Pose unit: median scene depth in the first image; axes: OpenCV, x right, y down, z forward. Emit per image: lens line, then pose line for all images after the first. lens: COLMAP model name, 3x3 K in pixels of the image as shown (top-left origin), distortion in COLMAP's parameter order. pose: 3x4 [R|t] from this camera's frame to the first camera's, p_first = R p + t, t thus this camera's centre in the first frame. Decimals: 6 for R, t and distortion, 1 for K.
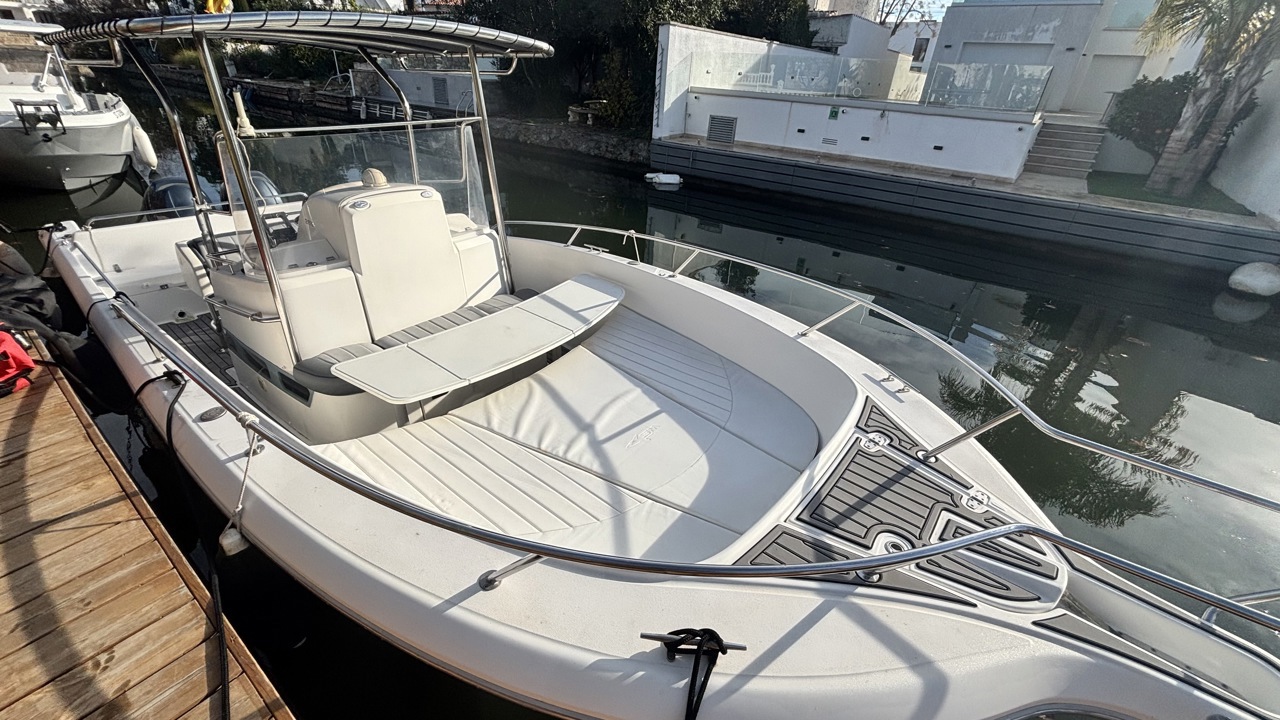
lens RADIAL K [[525.4, 0, 636.3], [0, 525.4, 356.7], [0, 0, 1]] dist [0.000678, 0.000170]
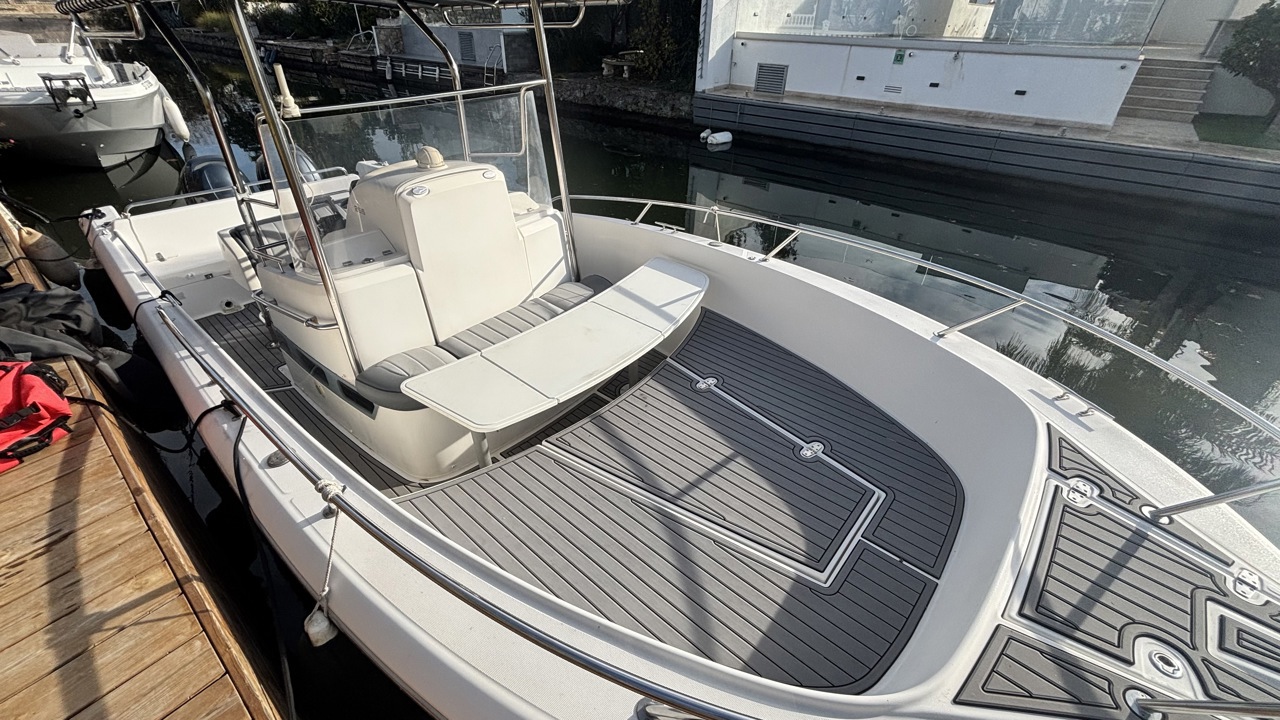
lens RADIAL K [[524.2, 0, 639.2], [0, 524.2, 357.7], [0, 0, 1]] dist [-0.001938, 0.001190]
pose [[0.998848, -0.009544, -0.047032, -0.039025], [0.013266, 0.996748, 0.079480, -0.025028], [0.046121, -0.080012, 0.995726, 0.040971]]
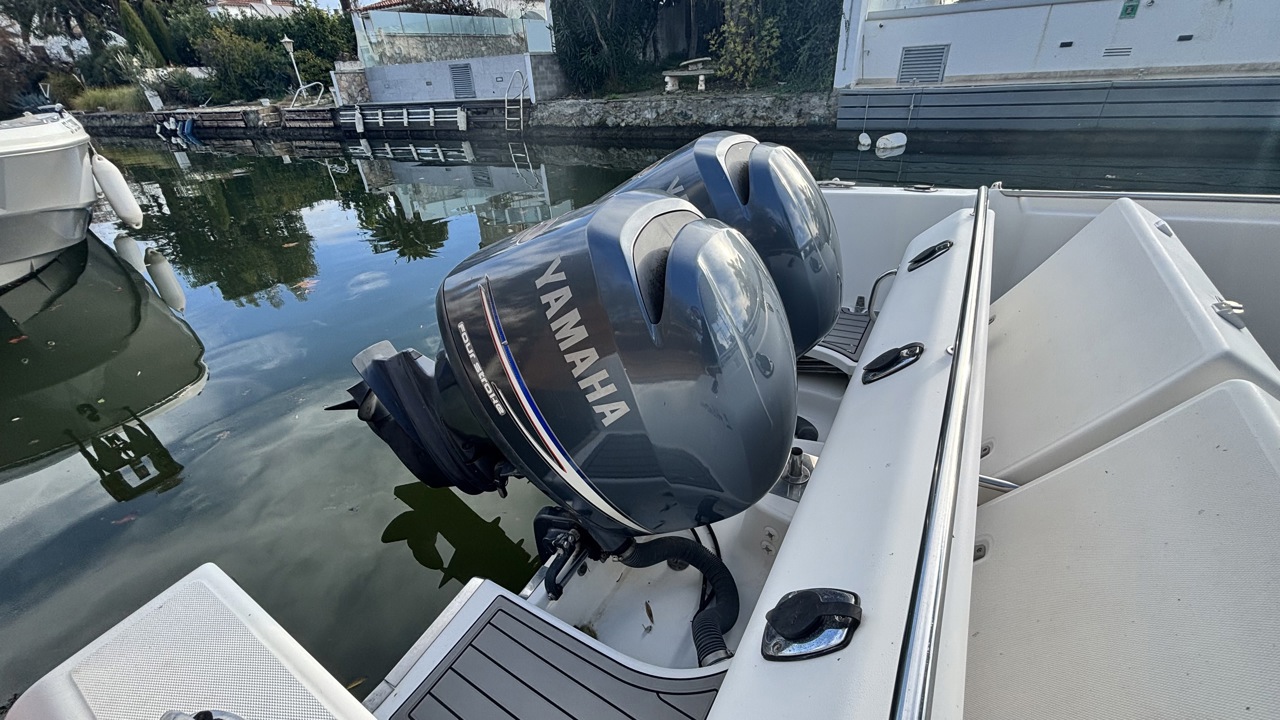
lens RADIAL K [[524.2, 0, 639.2], [0, 524.2, 357.7], [0, 0, 1]] dist [-0.001938, 0.001190]
pose [[0.983967, -0.163880, 0.070372, -0.451052], [0.163138, 0.986470, 0.016200, -0.139559], [-0.072075, -0.004460, 0.997389, 0.395960]]
